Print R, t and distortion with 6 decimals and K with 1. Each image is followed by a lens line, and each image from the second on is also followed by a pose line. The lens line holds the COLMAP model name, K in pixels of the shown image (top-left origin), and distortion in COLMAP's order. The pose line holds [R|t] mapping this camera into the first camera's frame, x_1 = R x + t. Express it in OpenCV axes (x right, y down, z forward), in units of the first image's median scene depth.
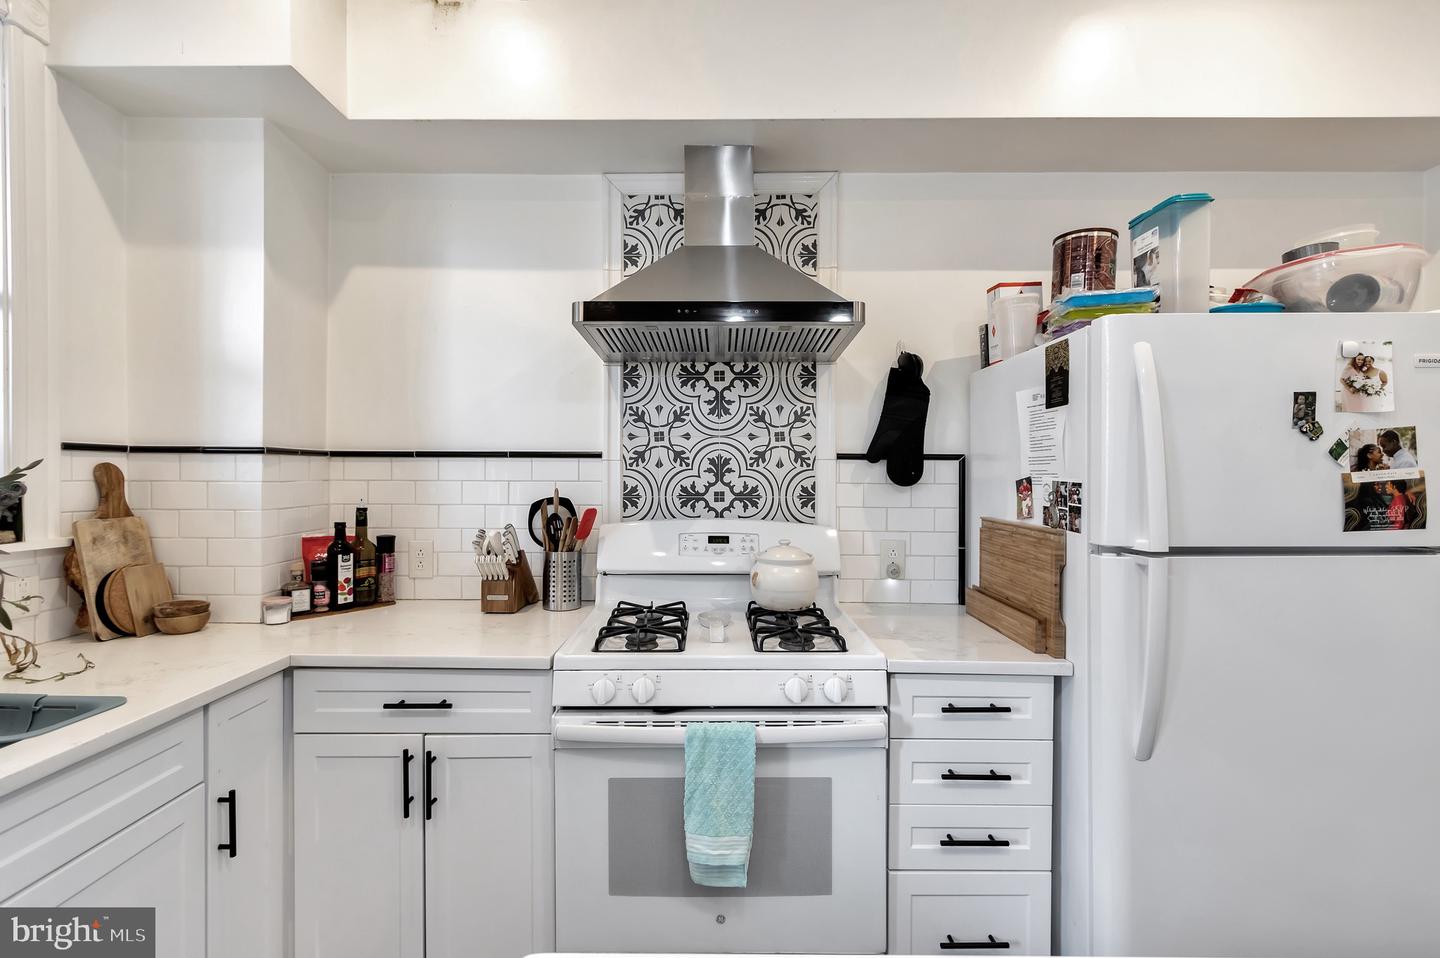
lens RADIAL K [[679.8, 0, 714.1], [0, 679.8, 477.1], [0, 0, 1]] dist [0.008914, 0.000430]
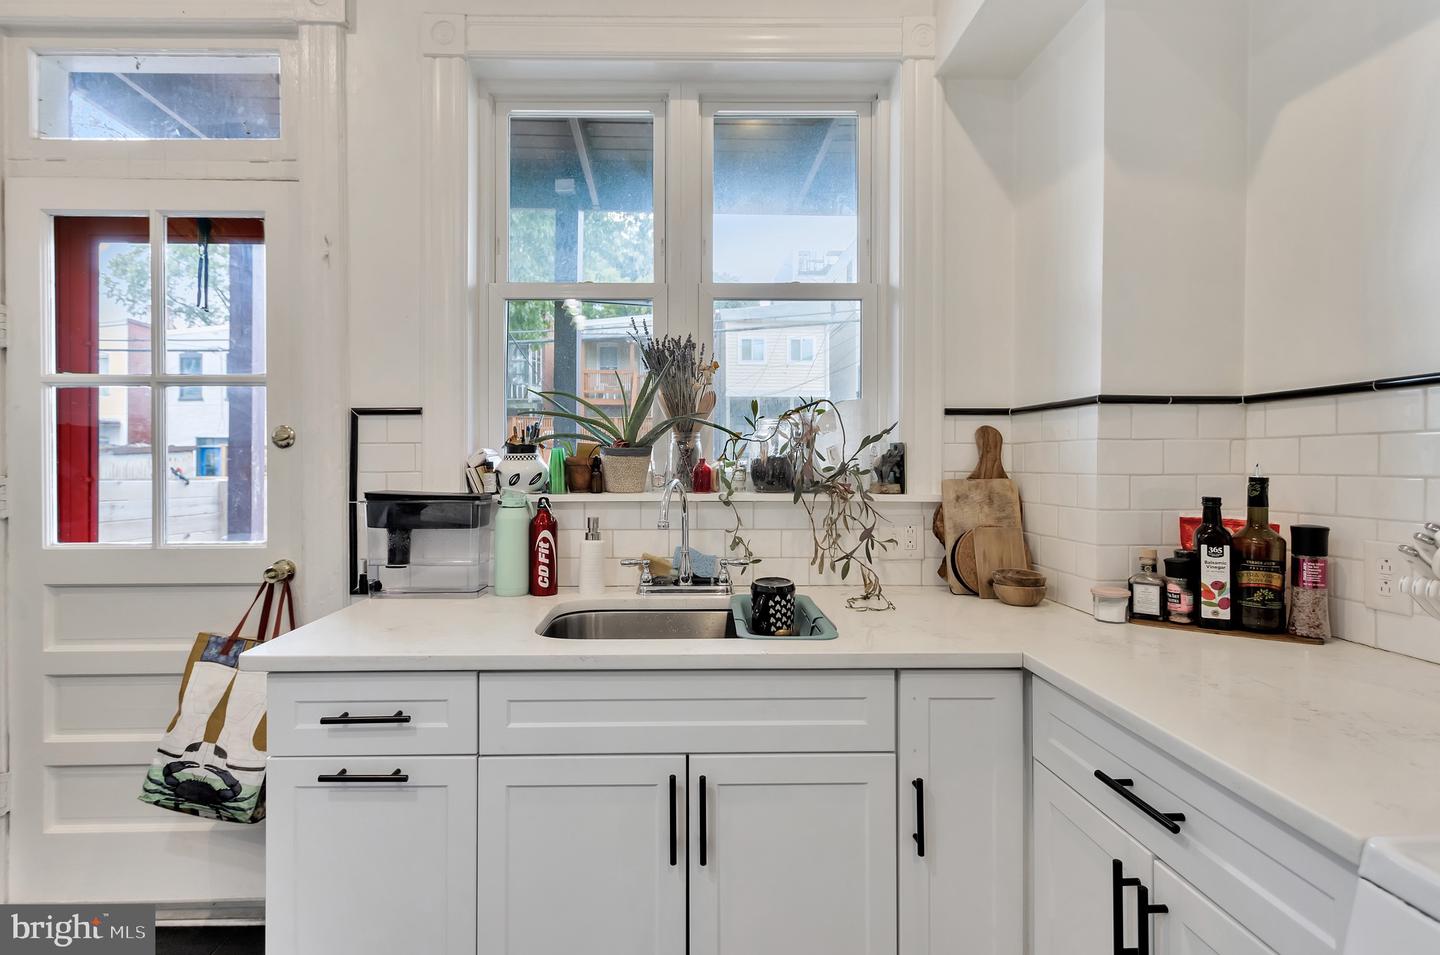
lens RADIAL K [[679.8, 0, 720.0], [0, 679.8, 470.6], [0, 0, 1]] dist [0.008914, 0.000430]
pose [[0.020661, -0.005059, -0.999774, 0.117076], [-0.010866, 0.999927, -0.005285, 0.049664], [0.999727, 0.010973, 0.020604, 0.509610]]
